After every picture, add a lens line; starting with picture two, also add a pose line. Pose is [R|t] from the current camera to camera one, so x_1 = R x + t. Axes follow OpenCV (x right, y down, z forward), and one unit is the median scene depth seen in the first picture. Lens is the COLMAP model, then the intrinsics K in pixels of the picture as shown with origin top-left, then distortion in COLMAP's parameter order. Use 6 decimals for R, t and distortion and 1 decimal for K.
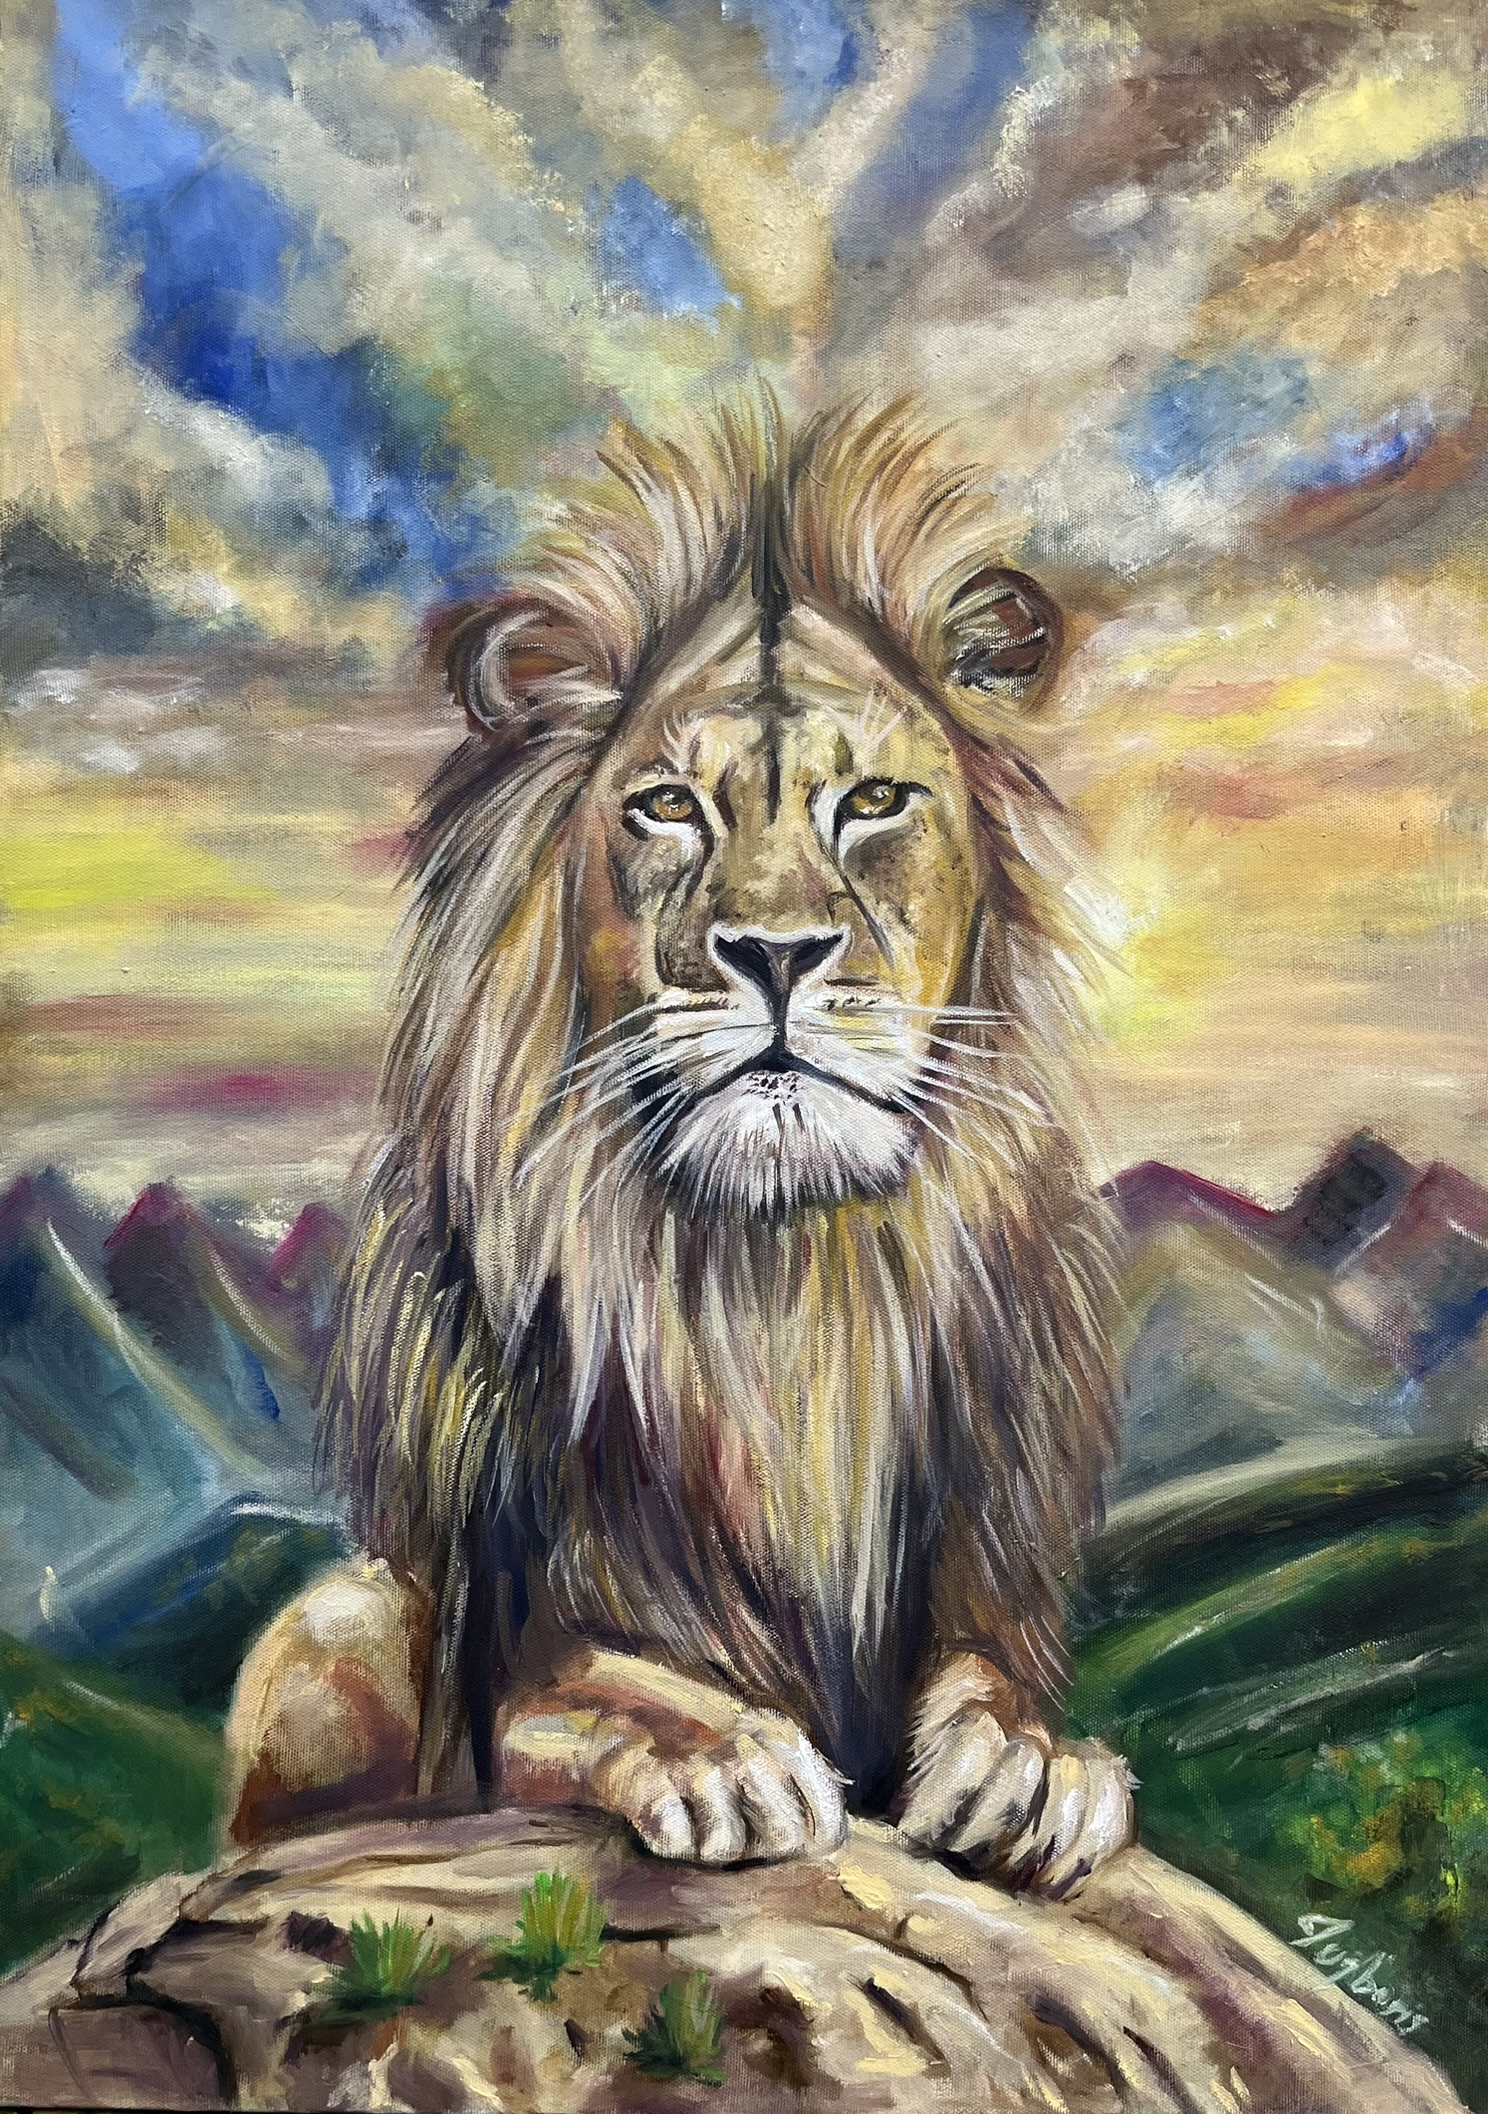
lens RADIAL K [[1652.8, 0, 742.8], [0, 1652.8, 1054.5], [0, 0, 1]] dist [0.009476, 0.001220]
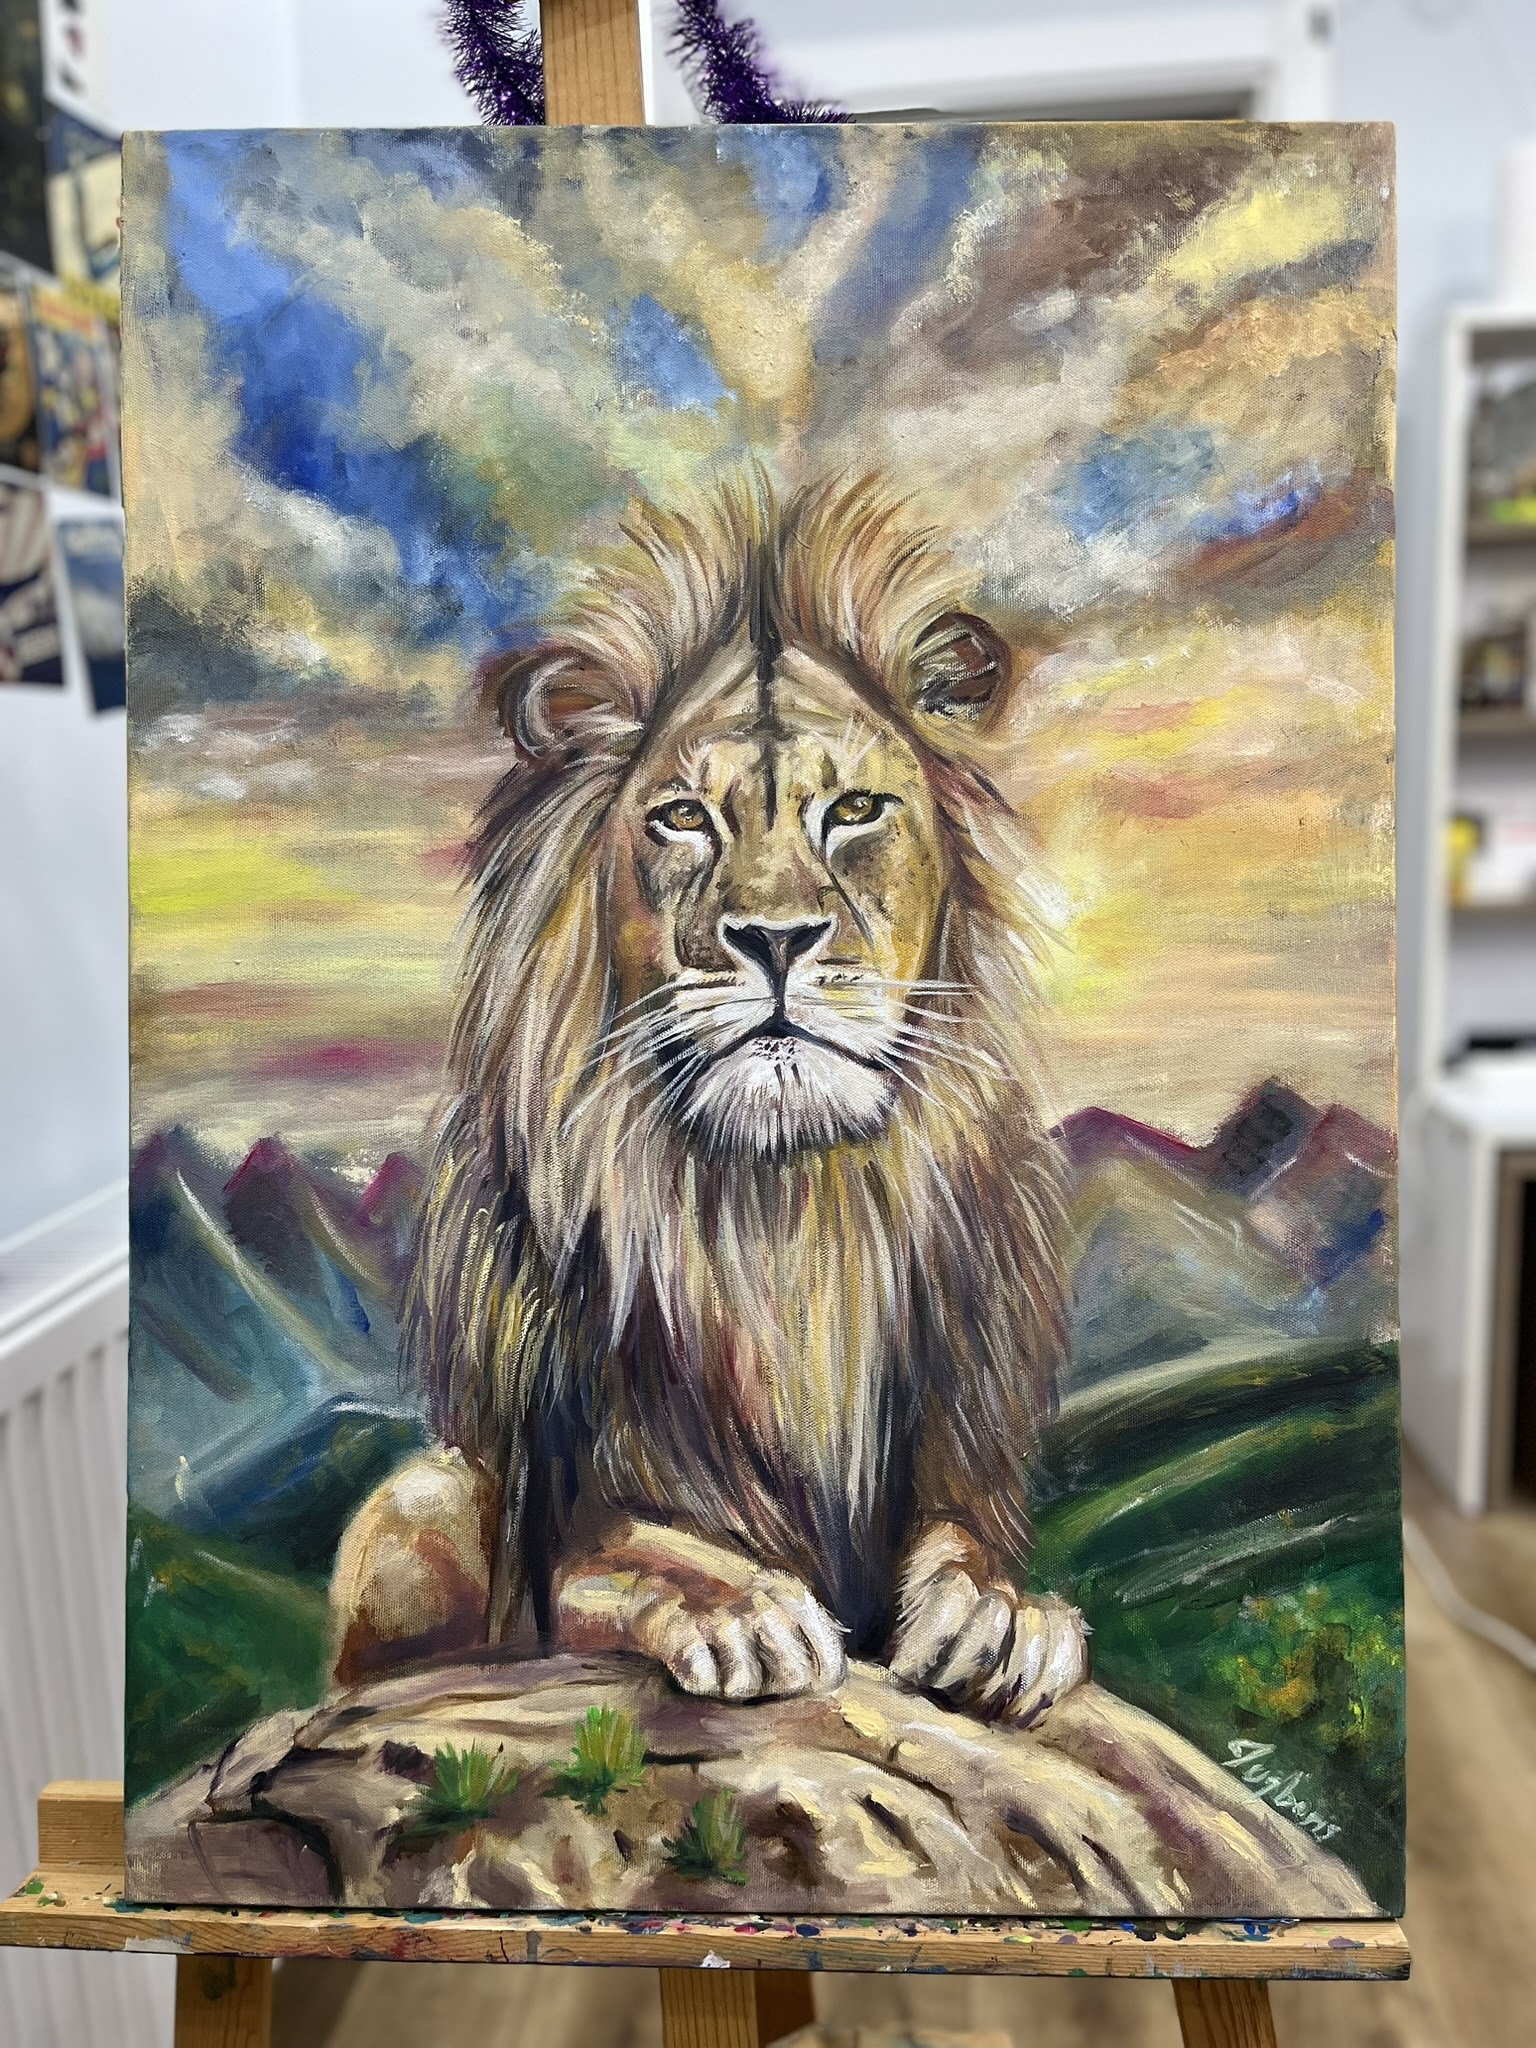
lens RADIAL K [[1552.0, 0, 768.2], [0, 1552.0, 1024.9], [0, 0, 1]] dist [0.000945, 0.000144]
pose [[0.999764, -0.016590, 0.014029, -0.001731], [0.016575, 0.999862, 0.001211, -0.000010], [-0.014048, -0.000978, 0.999901, -0.122890]]
